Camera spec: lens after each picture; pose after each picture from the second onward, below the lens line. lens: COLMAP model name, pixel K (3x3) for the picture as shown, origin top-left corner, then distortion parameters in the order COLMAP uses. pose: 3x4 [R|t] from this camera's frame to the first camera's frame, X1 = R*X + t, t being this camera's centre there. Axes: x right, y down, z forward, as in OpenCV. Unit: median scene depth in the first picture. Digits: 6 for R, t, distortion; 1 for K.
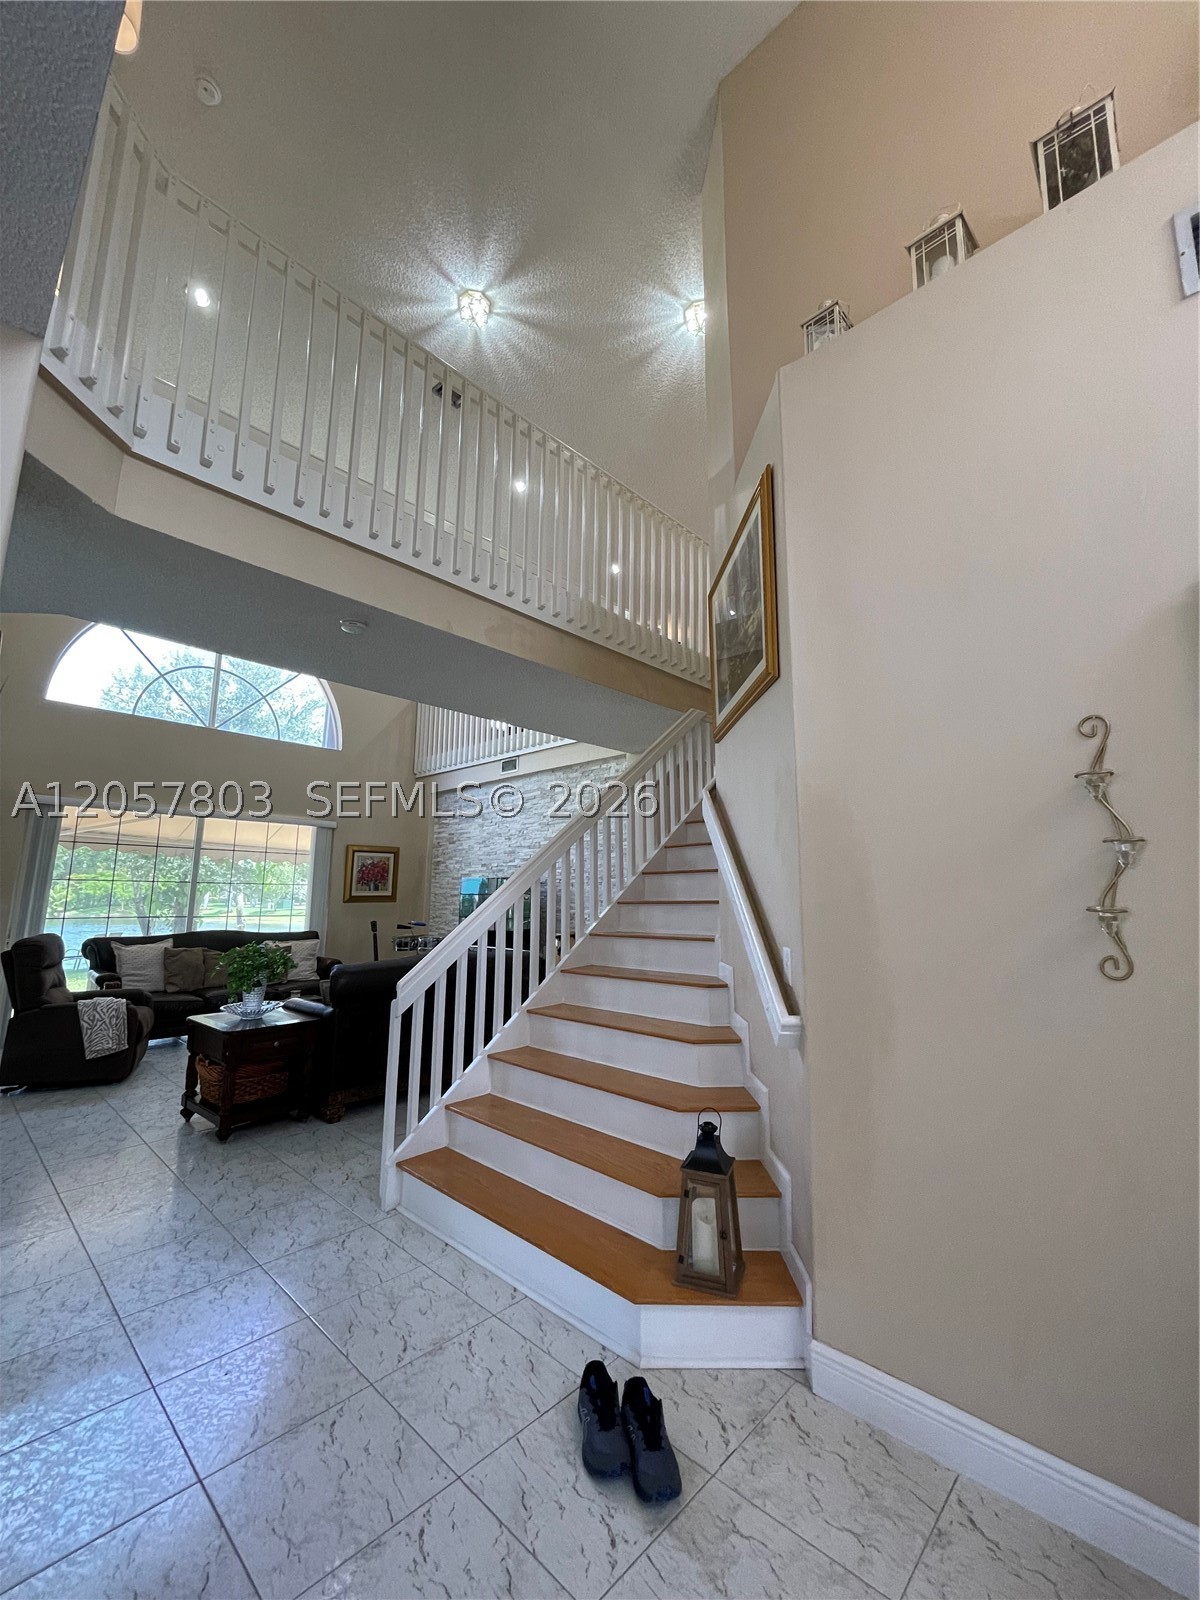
lens RADIAL K [[645.1, 0, 597.5], [0, 645.1, 793.5], [0, 0, 1]] dist [-0.002719, -0.000125]
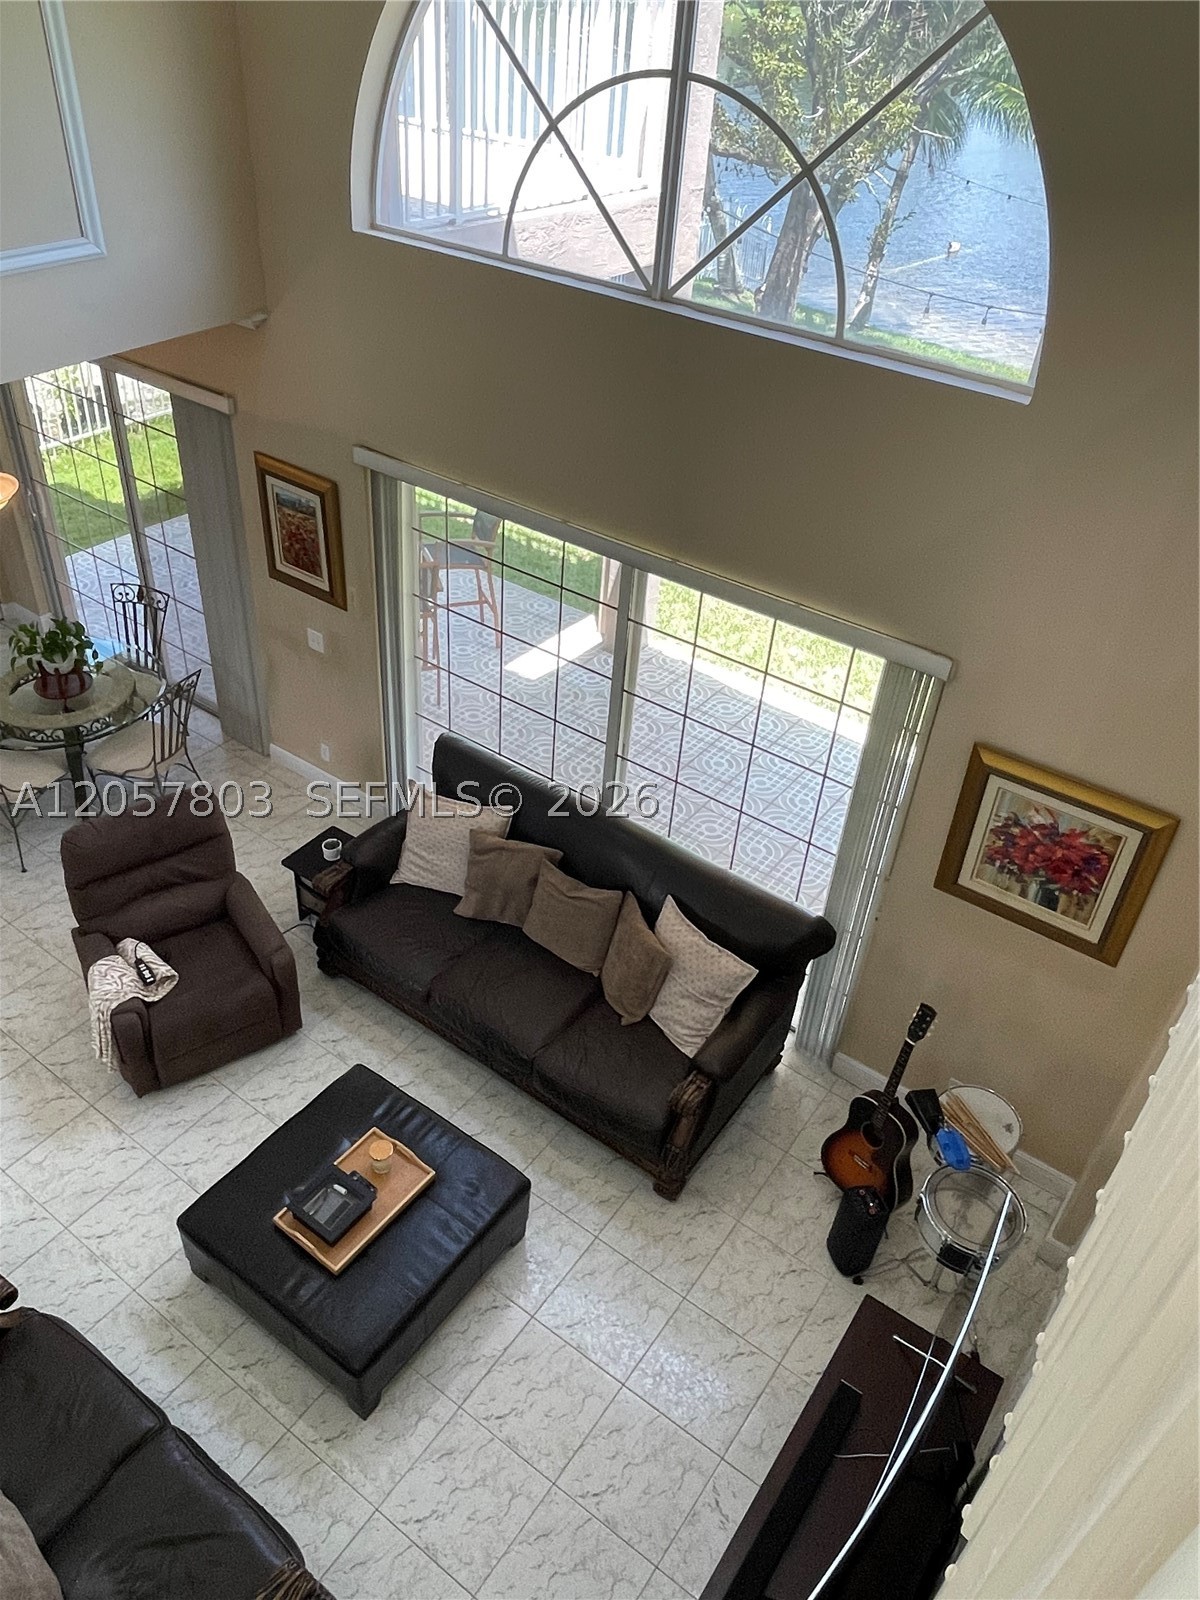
lens RADIAL K [[1177.4, 0, 596.4], [0, 1177.4, 793.7], [0, 0, 1]] dist [-0.002763, -0.001461]
pose [[0.138545, 0.601306, -0.786916, 0.032277], [0.092095, 0.783314, 0.614767, -0.410100], [0.986065, -0.157644, 0.053147, 1.345308]]
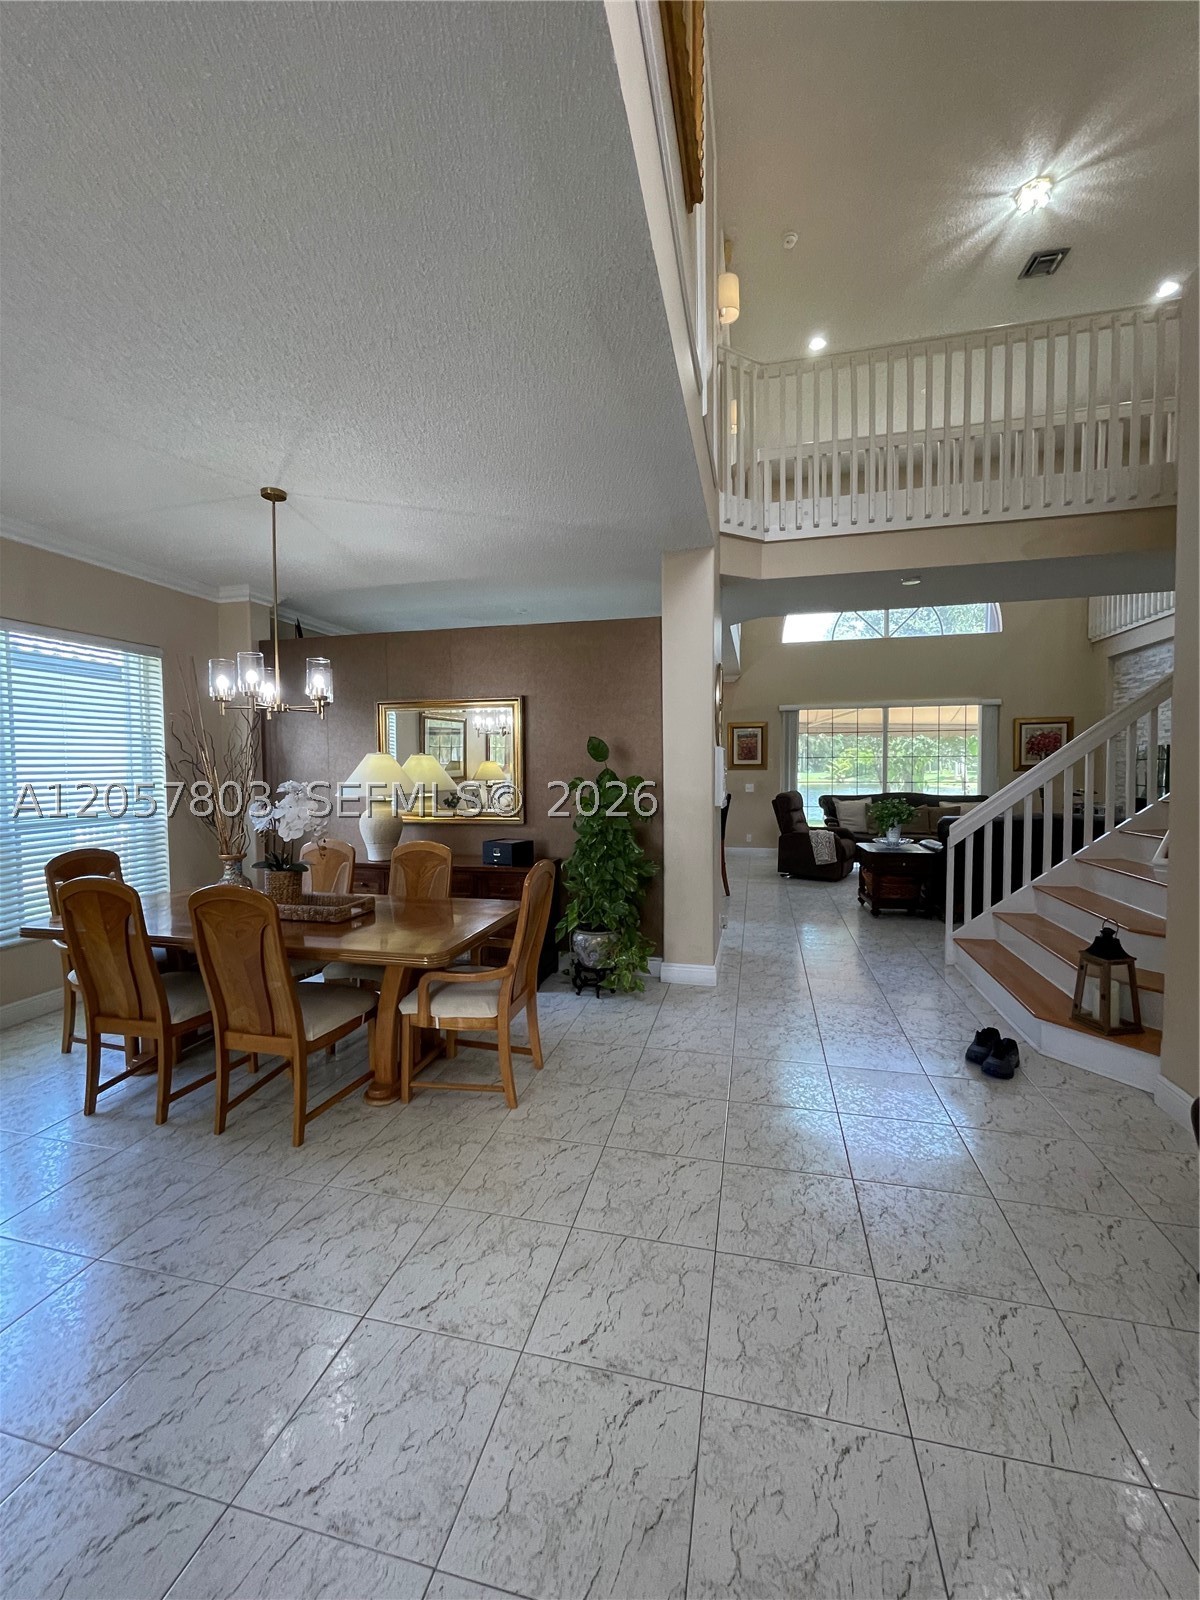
lens RADIAL K [[645.1, 0, 597.5], [0, 645.1, 793.5], [0, 0, 1]] dist [-0.002719, -0.000125]
pose [[0.493208, 0.026316, -0.869514, 0.359472], [0.150538, 0.981880, 0.115105, -0.045361], [0.856787, -0.187665, 0.480309, -0.245438]]
